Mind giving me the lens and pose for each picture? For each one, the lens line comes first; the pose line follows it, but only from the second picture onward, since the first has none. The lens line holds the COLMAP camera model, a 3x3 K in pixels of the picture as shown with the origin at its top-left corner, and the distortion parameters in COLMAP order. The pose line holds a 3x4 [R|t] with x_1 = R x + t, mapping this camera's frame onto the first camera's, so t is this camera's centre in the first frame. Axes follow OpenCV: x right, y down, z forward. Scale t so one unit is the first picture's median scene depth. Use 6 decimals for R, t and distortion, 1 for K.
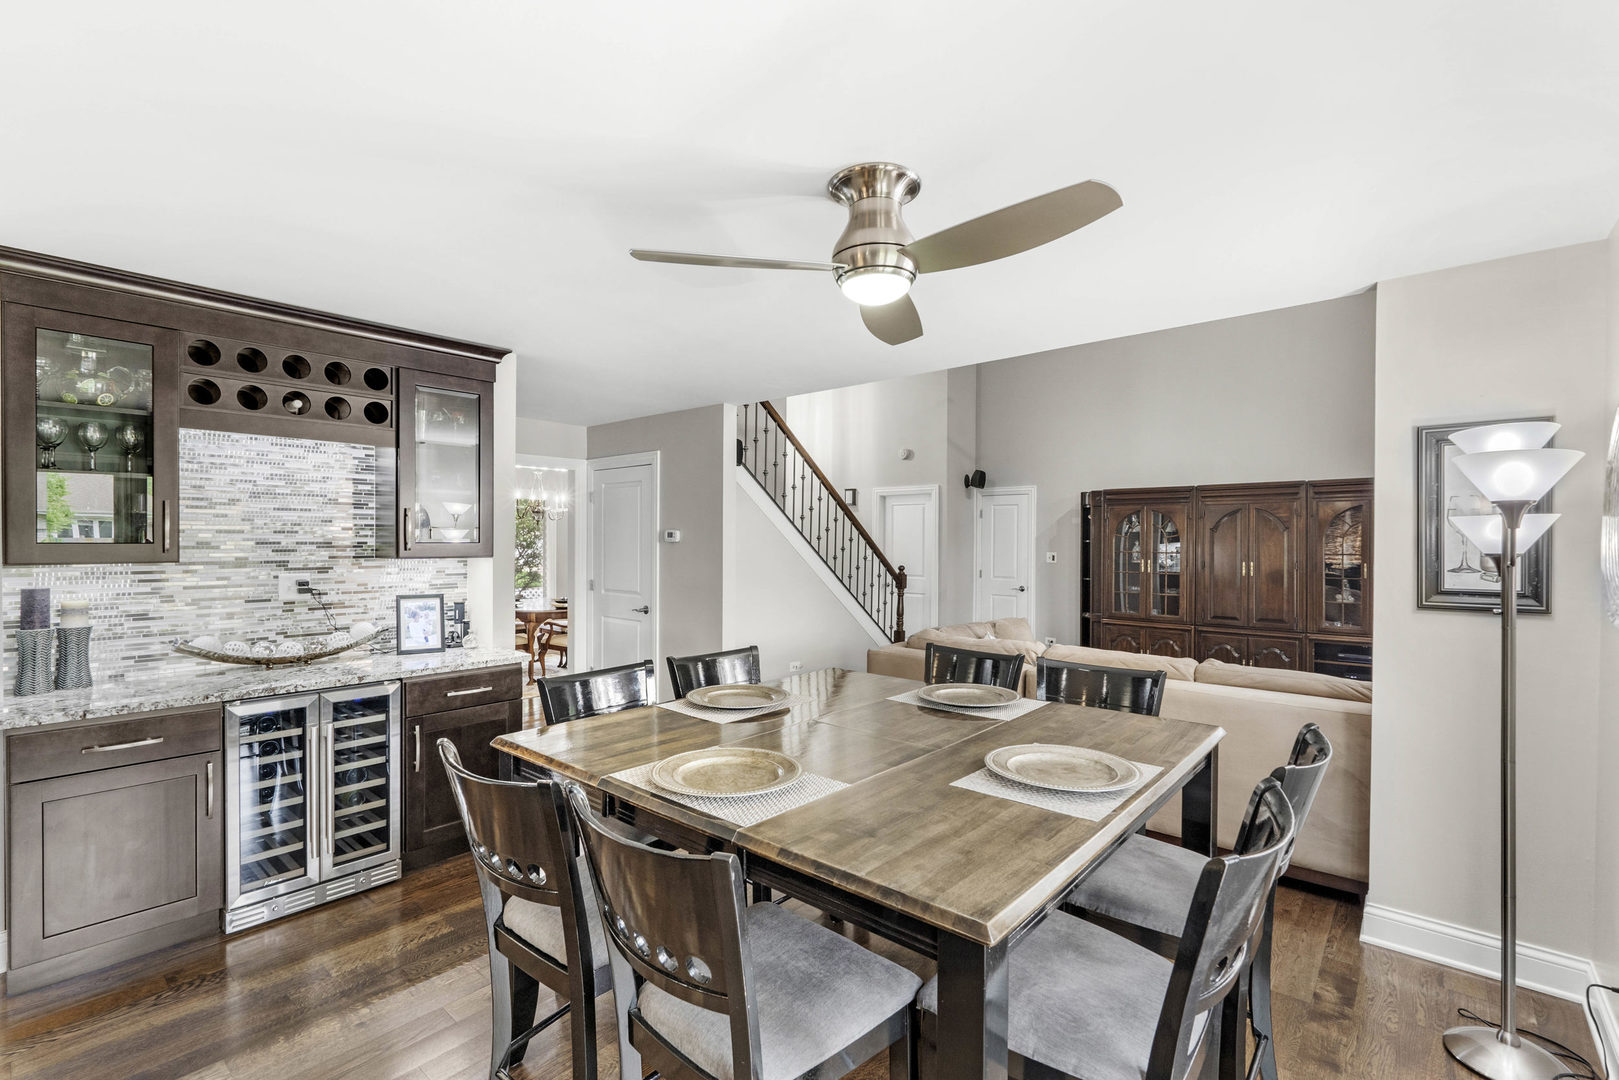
lens RADIAL K [[723.5, 0, 808.8], [0, 723.5, 540.5], [0, 0, 1]] dist [-0.000551, -0.000050]
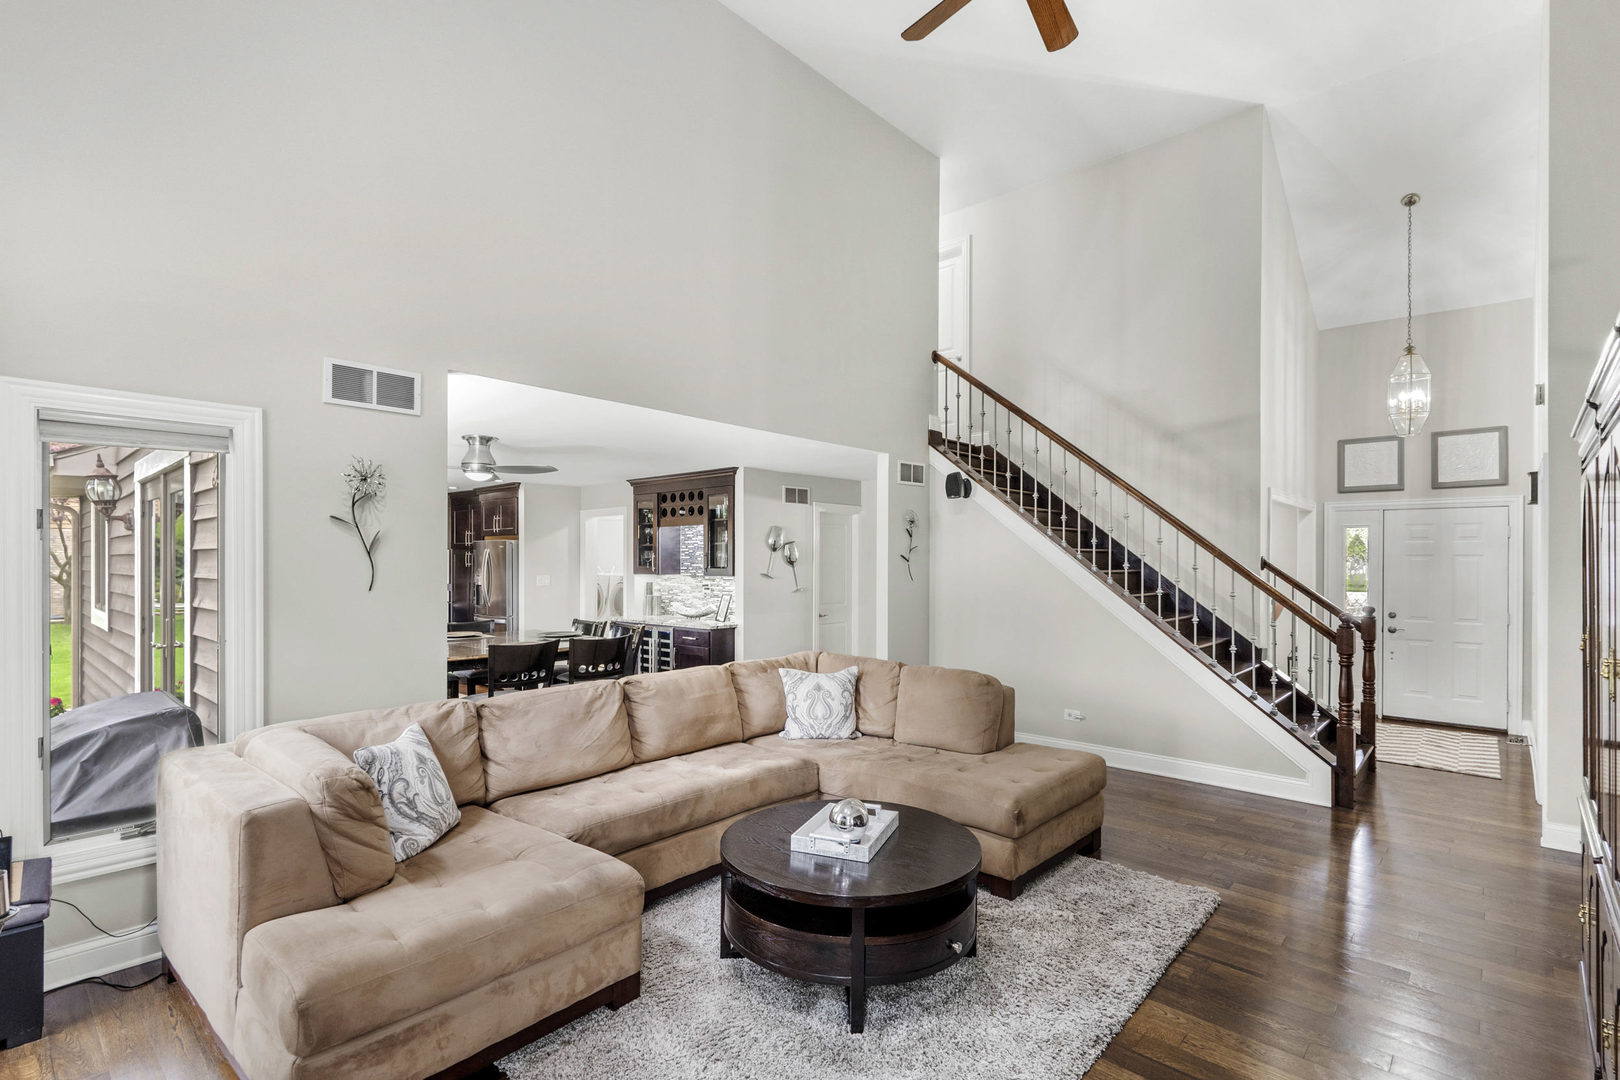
lens RADIAL K [[786.7, 0, 809.2], [0, 786.7, 552.9], [0, 0, 1]] dist [-0.001386, -0.000335]
pose [[-0.019843, -0.008738, -0.999765, 1.973662], [-0.003983, 0.999955, -0.008661, -0.026916], [0.999795, 0.003810, -0.019877, 1.495076]]
